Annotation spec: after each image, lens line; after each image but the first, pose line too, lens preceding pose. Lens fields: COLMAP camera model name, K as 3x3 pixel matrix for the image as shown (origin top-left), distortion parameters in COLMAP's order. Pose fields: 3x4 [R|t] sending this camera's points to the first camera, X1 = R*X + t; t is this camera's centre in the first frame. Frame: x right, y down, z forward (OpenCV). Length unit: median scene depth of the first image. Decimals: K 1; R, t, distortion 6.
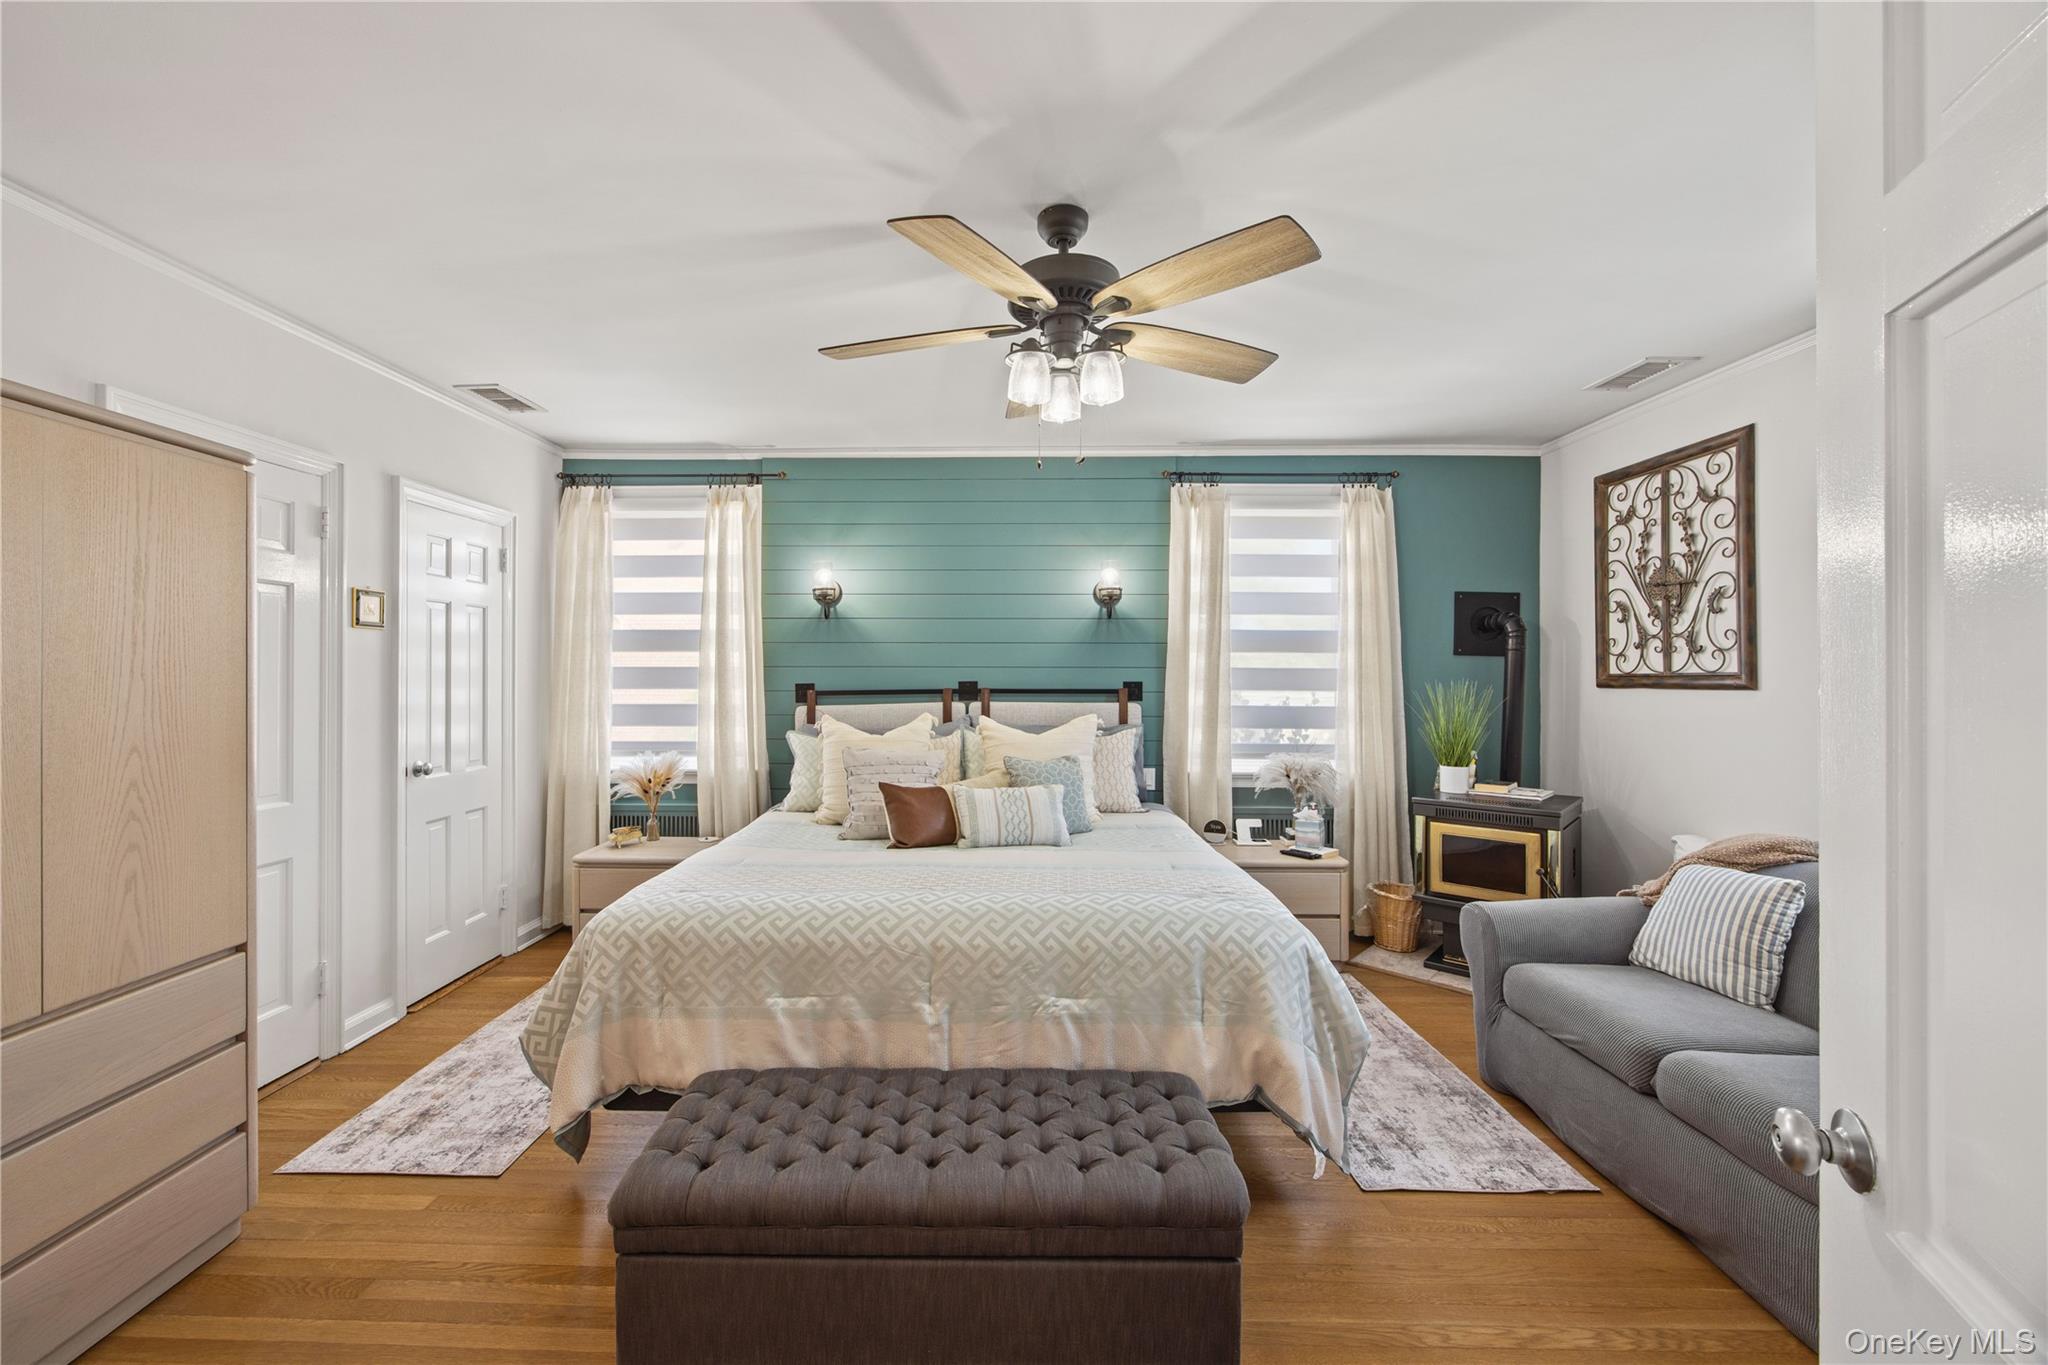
lens RADIAL K [[832.1, 0, 1023.3], [0, 832.1, 688.9], [0, 0, 1]] dist [-0.002507, -0.000183]
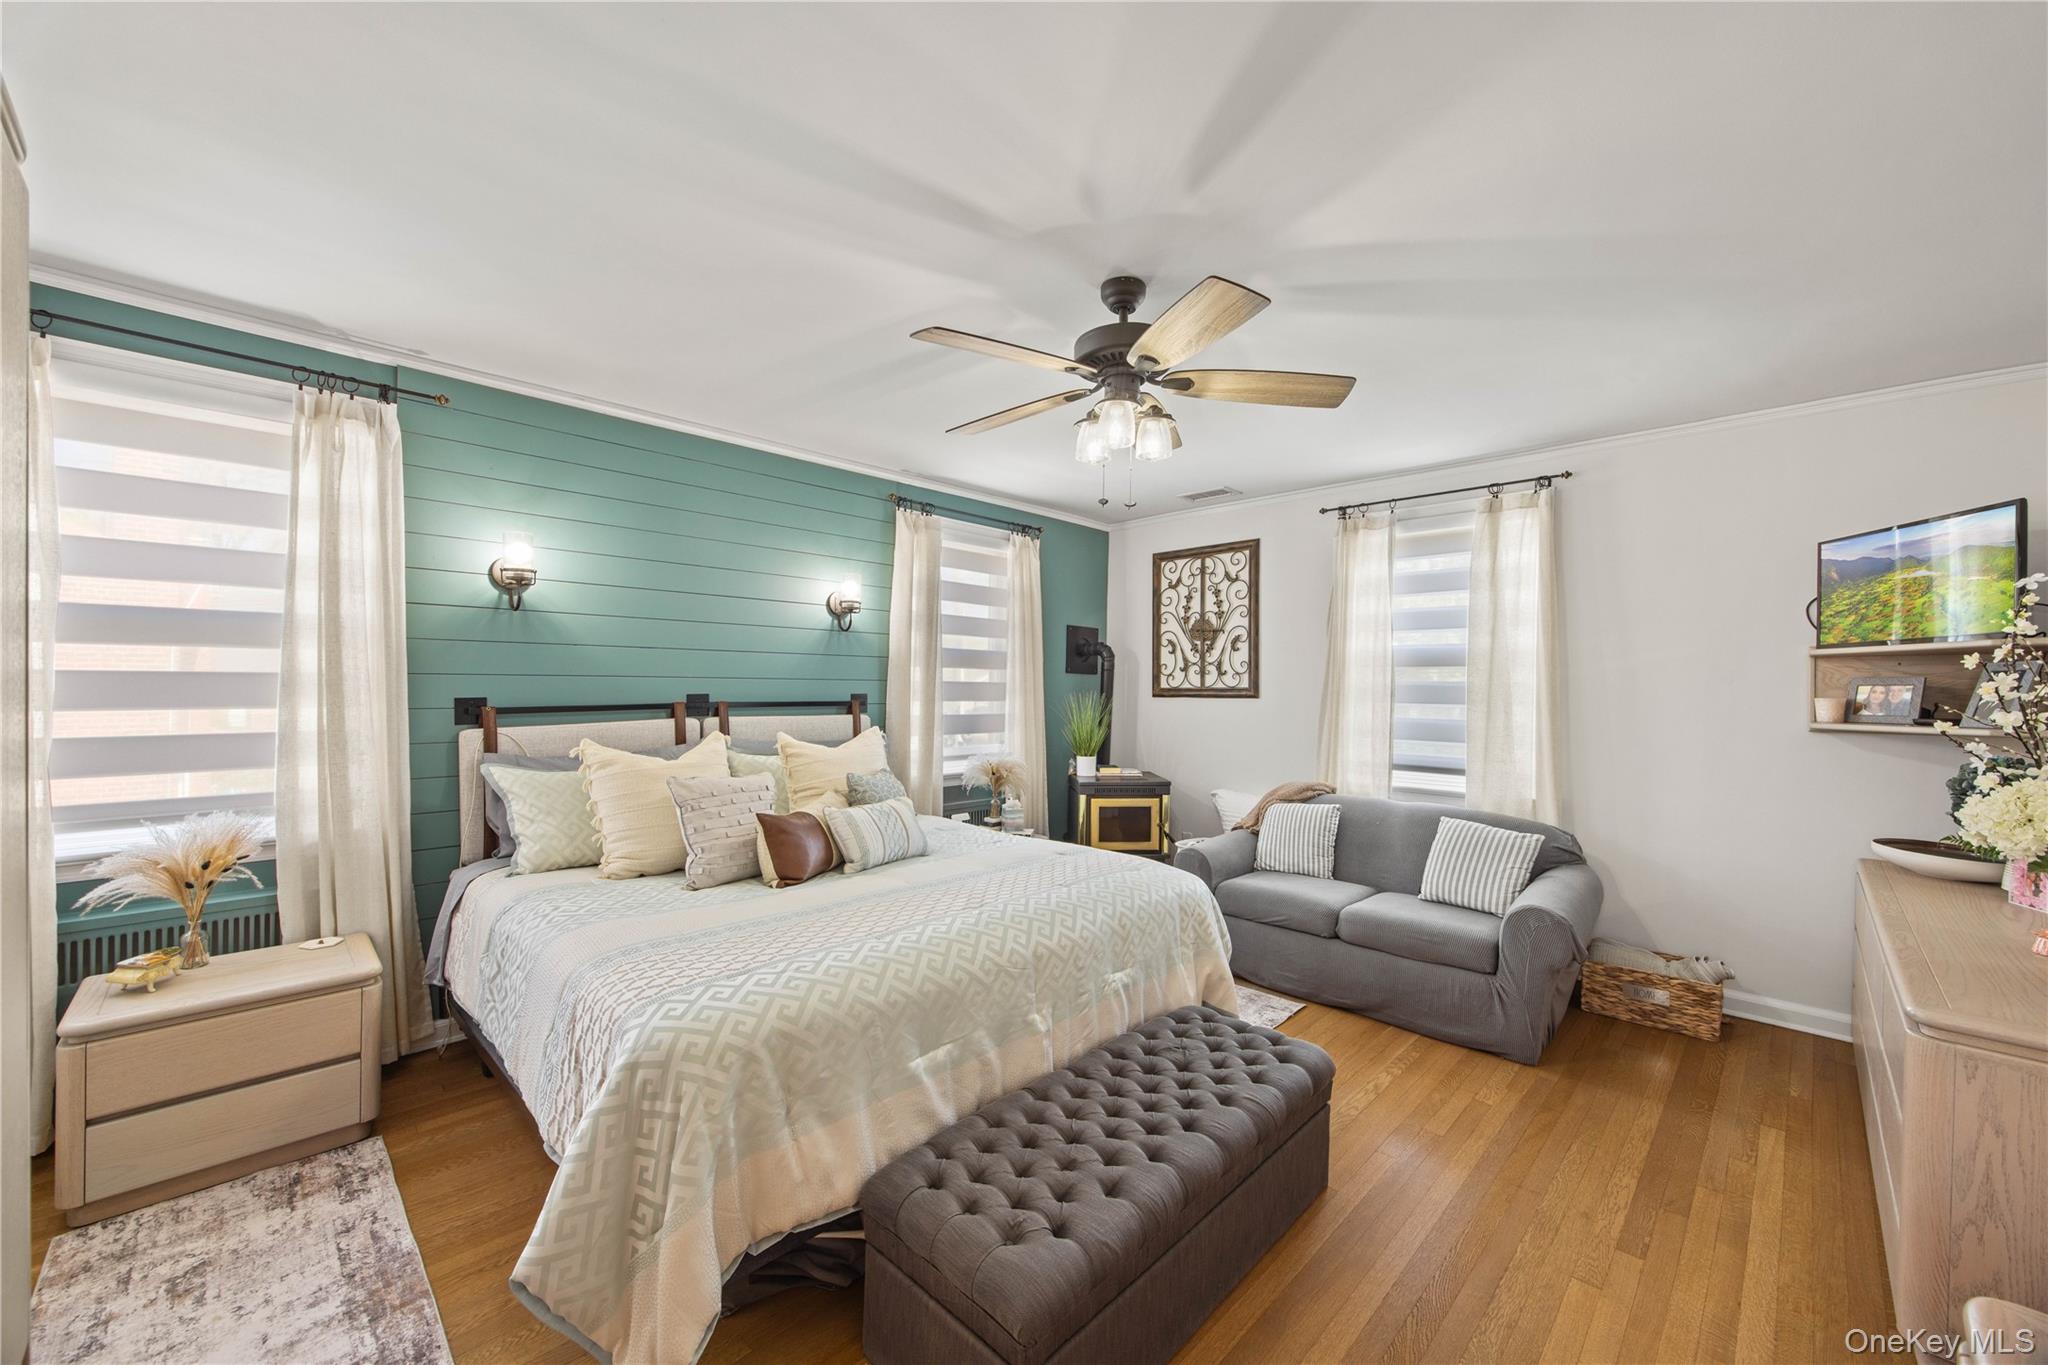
lens RADIAL K [[792.3, 0, 1017.4], [0, 792.3, 707.4], [0, 0, 1]] dist [-0.001392, -0.000092]
pose [[0.682888, -0.016232, 0.730342, -0.545946], [0.006389, 0.999848, 0.016248, -0.007973], [-0.730495, -0.006429, 0.682888, 0.233929]]
